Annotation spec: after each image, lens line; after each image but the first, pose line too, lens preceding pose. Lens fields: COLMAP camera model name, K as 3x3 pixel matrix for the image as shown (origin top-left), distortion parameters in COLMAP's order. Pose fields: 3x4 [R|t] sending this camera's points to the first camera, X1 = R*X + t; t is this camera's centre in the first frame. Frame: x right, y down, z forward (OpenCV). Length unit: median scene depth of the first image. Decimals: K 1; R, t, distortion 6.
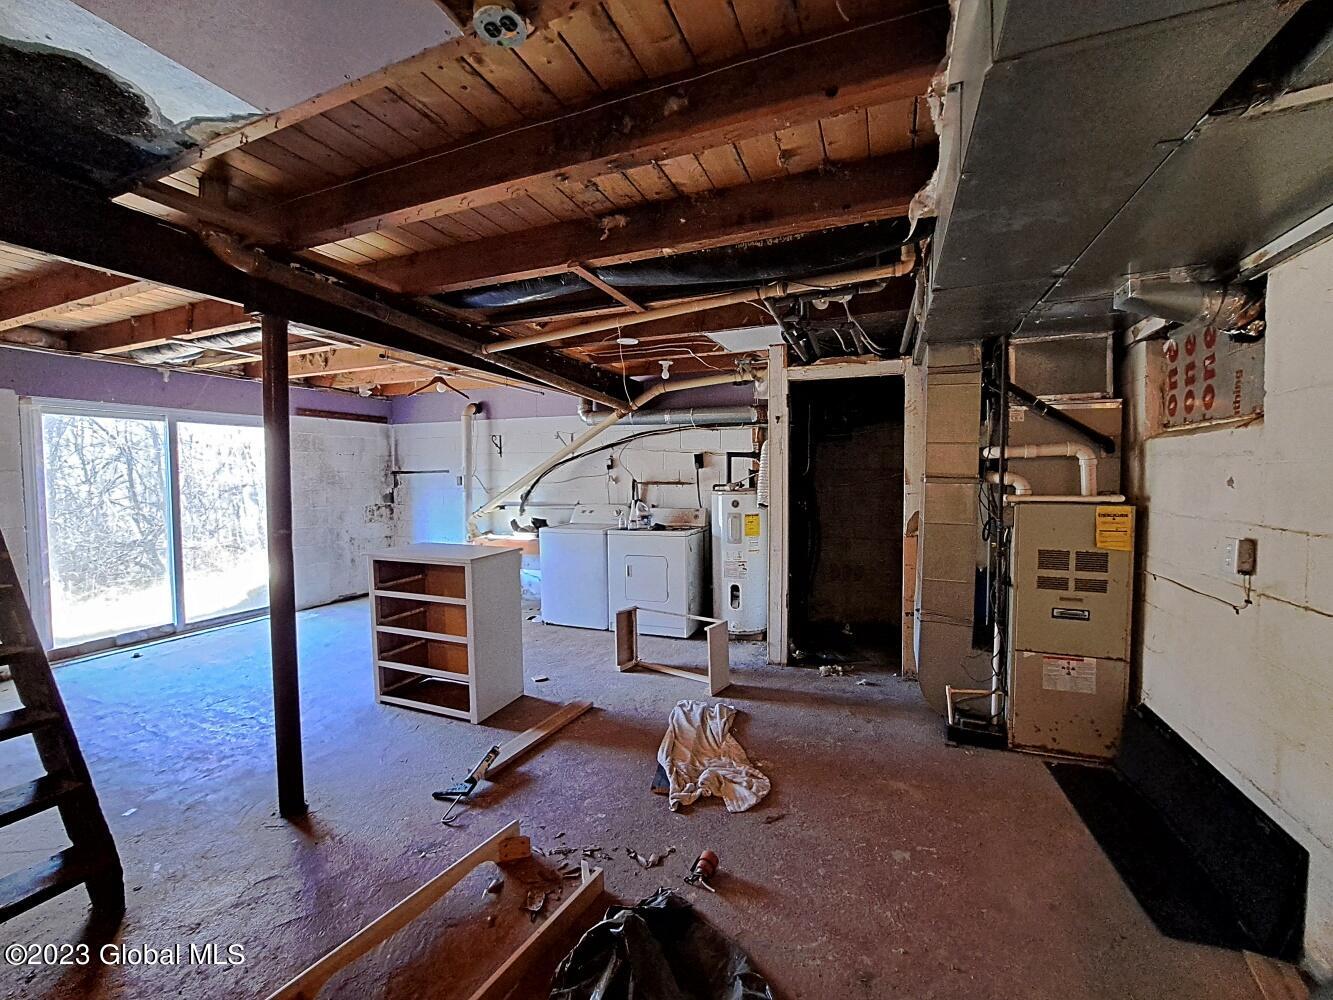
lens RADIAL K [[526.5, 0, 680.1], [0, 526.5, 497.0], [0, 0, 1]] dist [-0.018813, -0.000267]
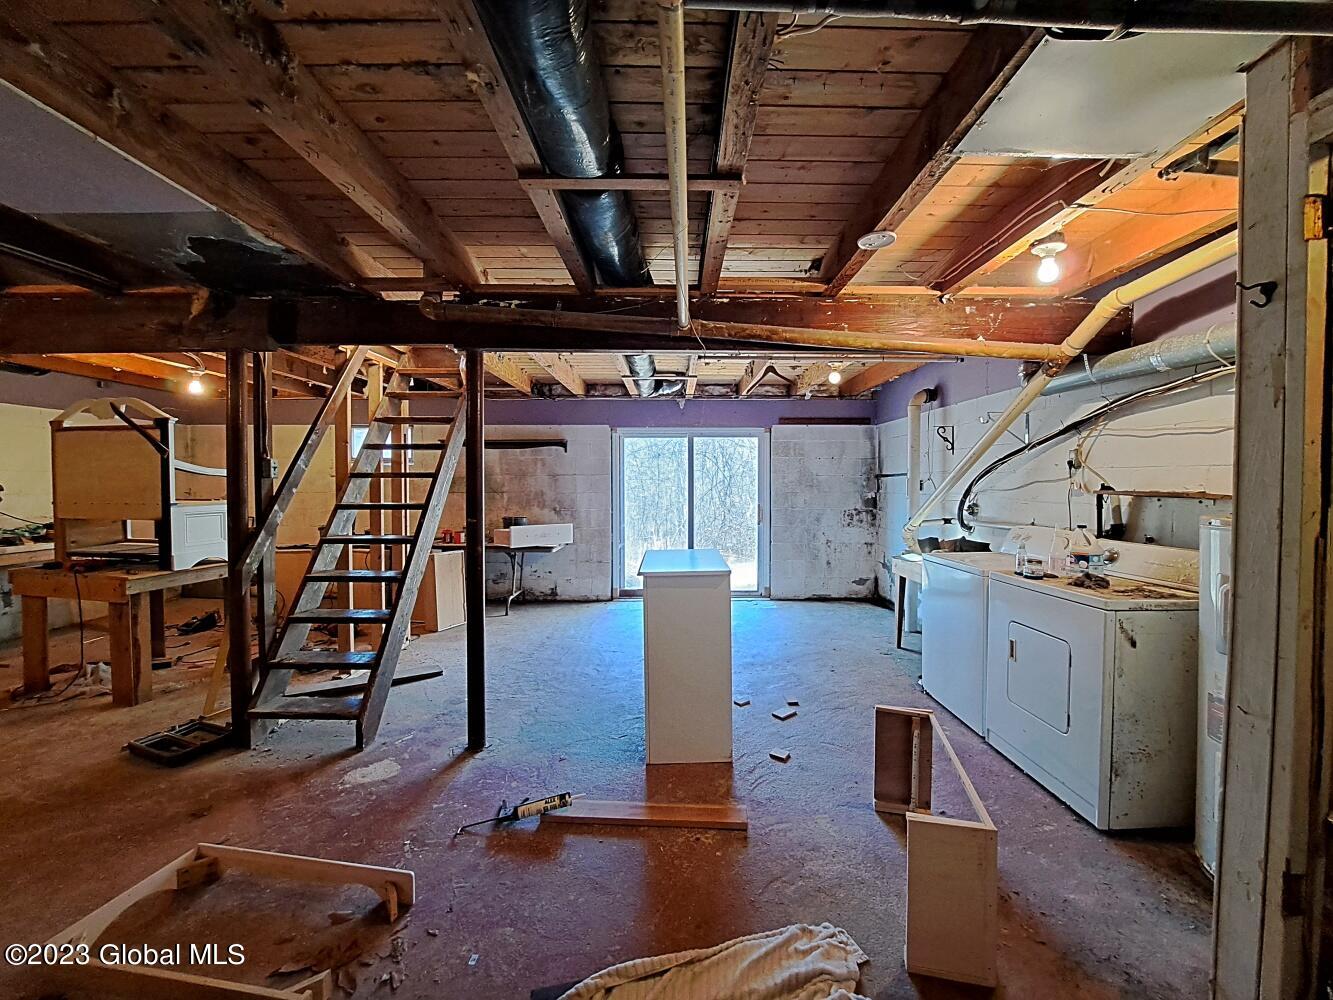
lens RADIAL K [[526.5, 0, 679.7], [0, 526.5, 493.9], [0, 0, 1]] dist [-0.018813, -0.000267]
pose [[0.382855, 0.027102, -0.923411, 0.212336], [-0.043276, 0.998998, 0.011377, -0.011716], [0.922794, 0.035606, 0.383645, 0.358623]]
